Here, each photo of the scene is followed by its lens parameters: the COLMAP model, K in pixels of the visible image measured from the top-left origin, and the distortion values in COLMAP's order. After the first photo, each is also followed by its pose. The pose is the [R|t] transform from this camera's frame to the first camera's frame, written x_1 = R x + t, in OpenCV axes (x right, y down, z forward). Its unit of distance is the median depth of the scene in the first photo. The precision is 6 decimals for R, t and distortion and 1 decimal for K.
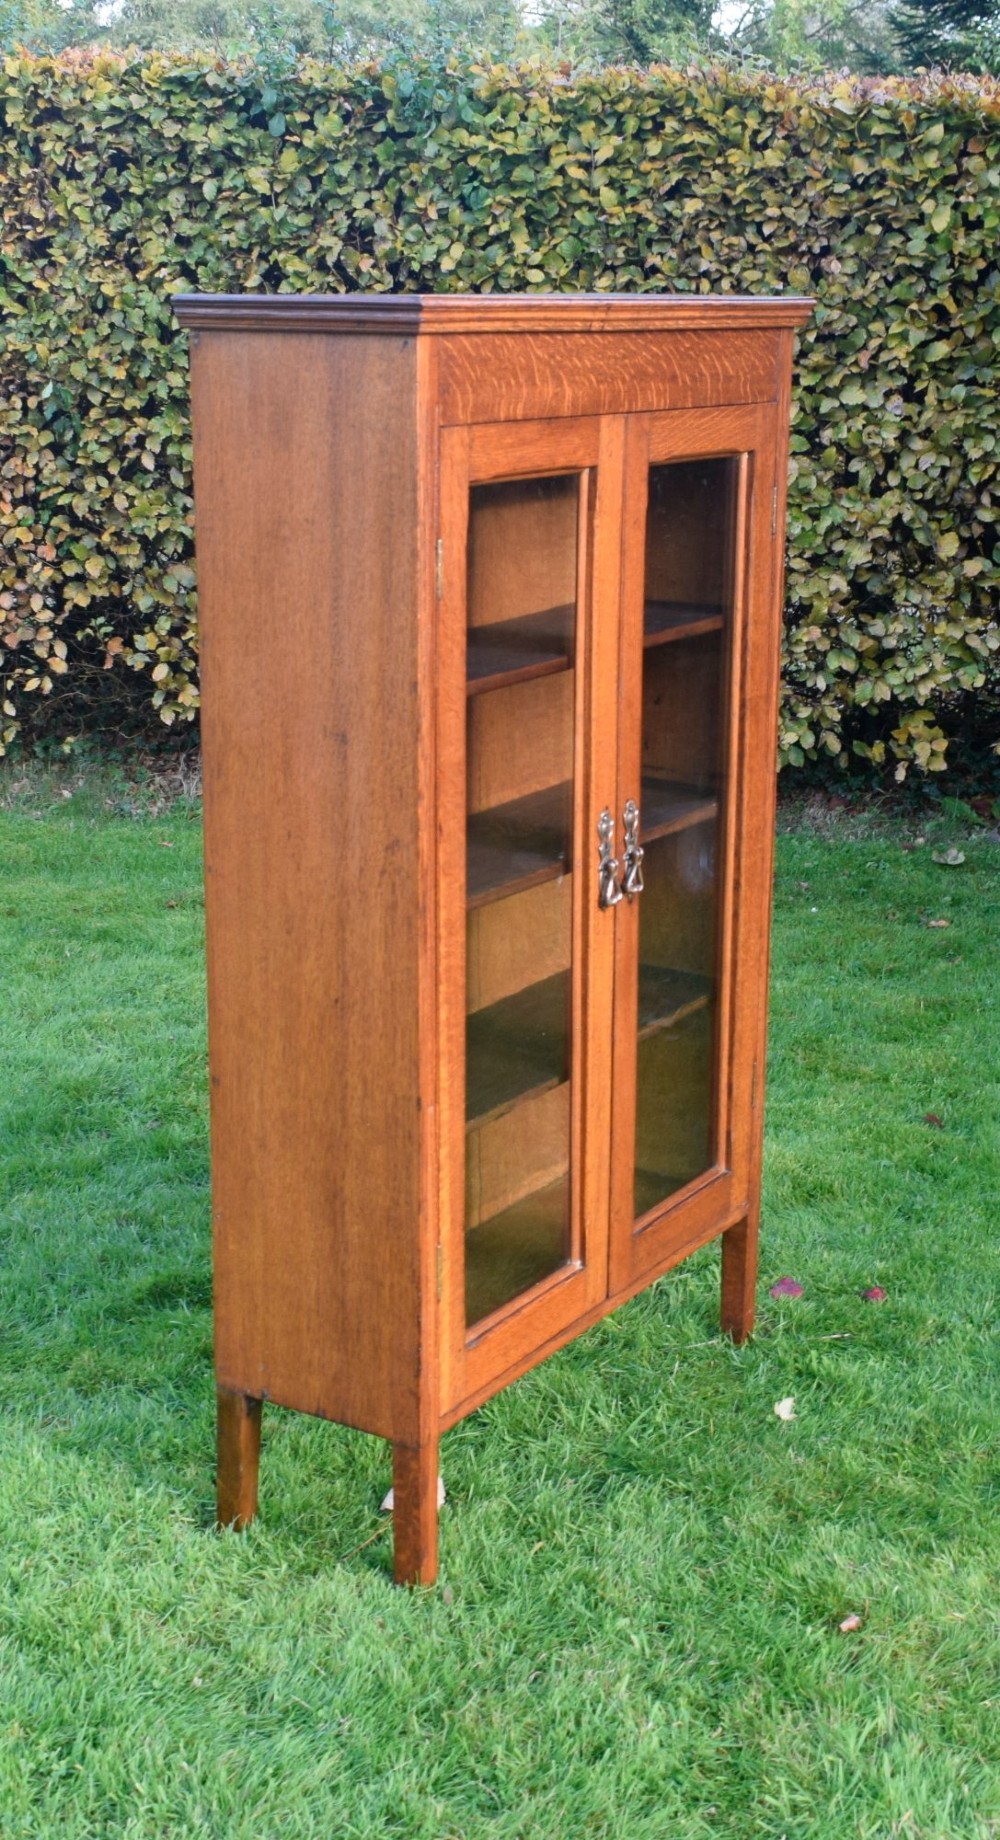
lens RADIAL K [[2376.5, 0, 533.9], [0, 2376.5, 943.0], [0, 0, 1]] dist [-0.020130, 0.020998]
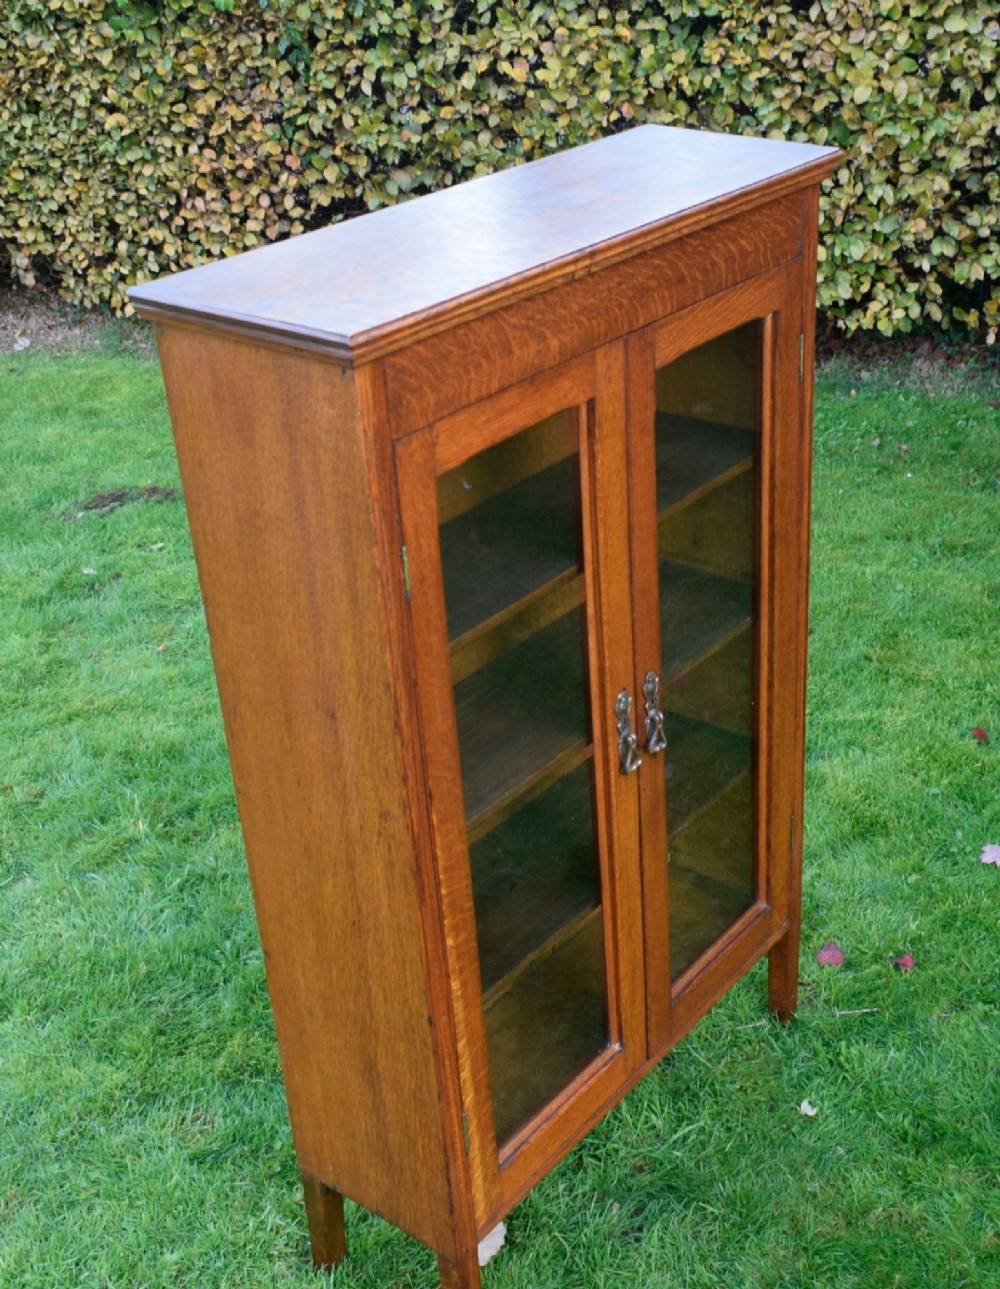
lens RADIAL K [[1657.2, 0, 642.5], [0, 1657.2, 656.6], [0, 0, 1]] dist [-0.024726, 0.020202]
pose [[0.996873, 0.004113, -0.078908, 0.046202], [0.014045, 0.973519, 0.228175, -0.114160], [0.077757, -0.228570, 0.970417, 0.132878]]
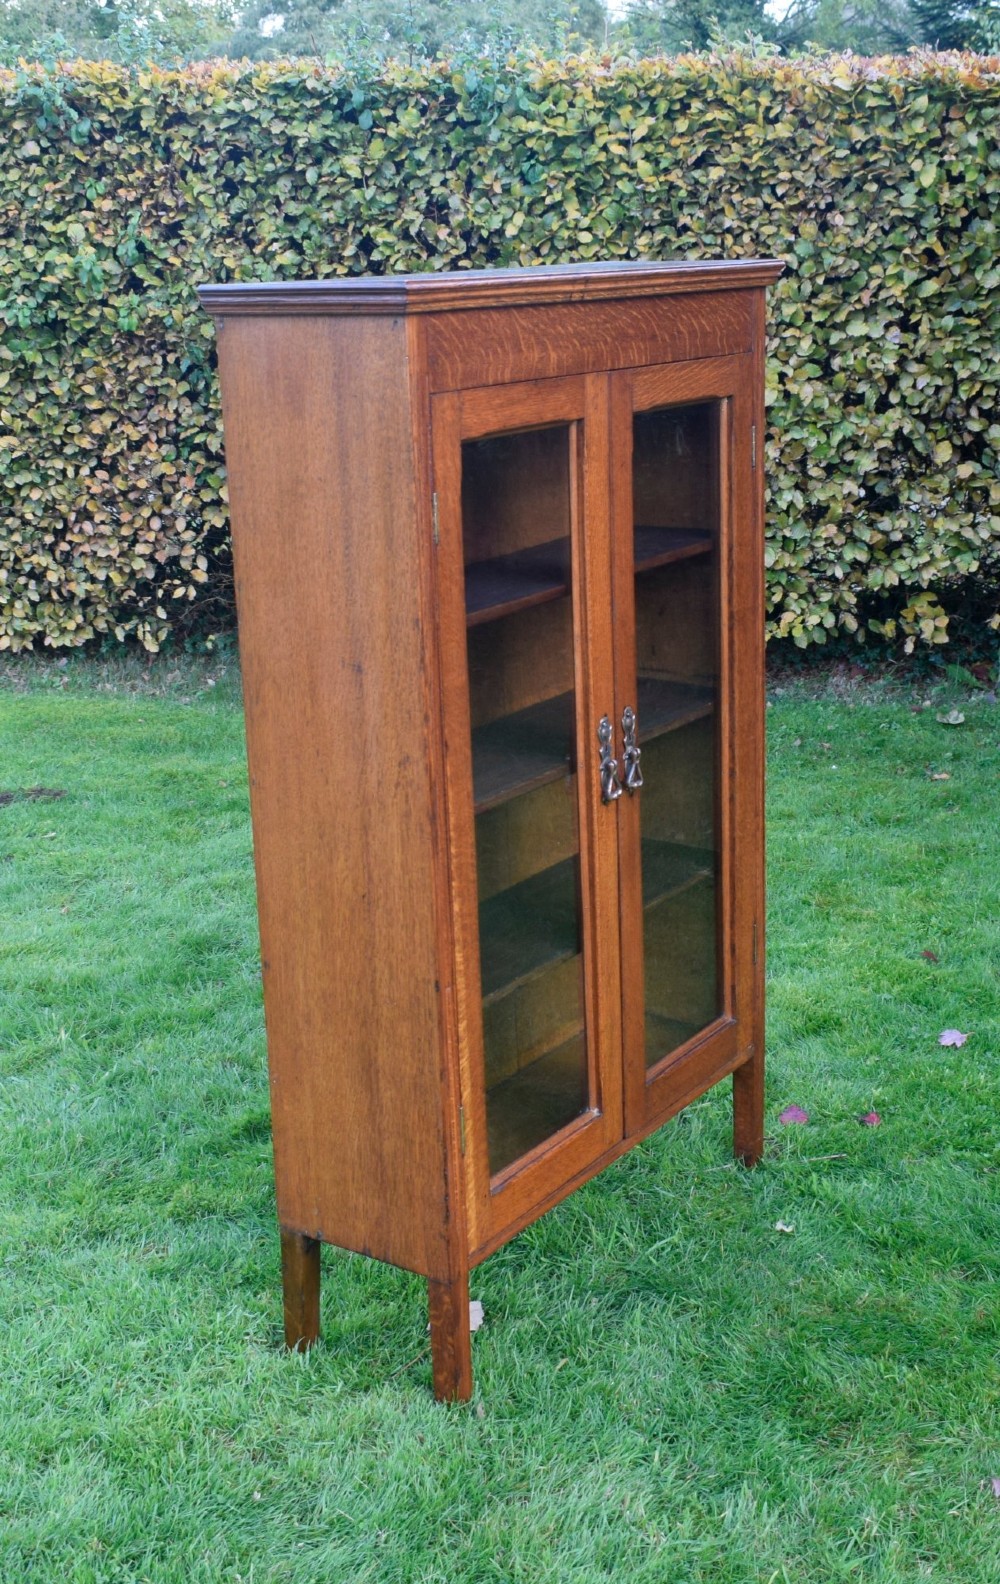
lens RADIAL K [[1943.3, 0, 546.2], [0, 1943.3, 762.1], [0, 0, 1]] dist [-0.016427, -0.004380]
pose [[0.998392, -0.025831, -0.050463, 0.023046], [0.025596, 0.999658, -0.005310, -0.014237], [0.050583, 0.004010, 0.998712, 0.031278]]
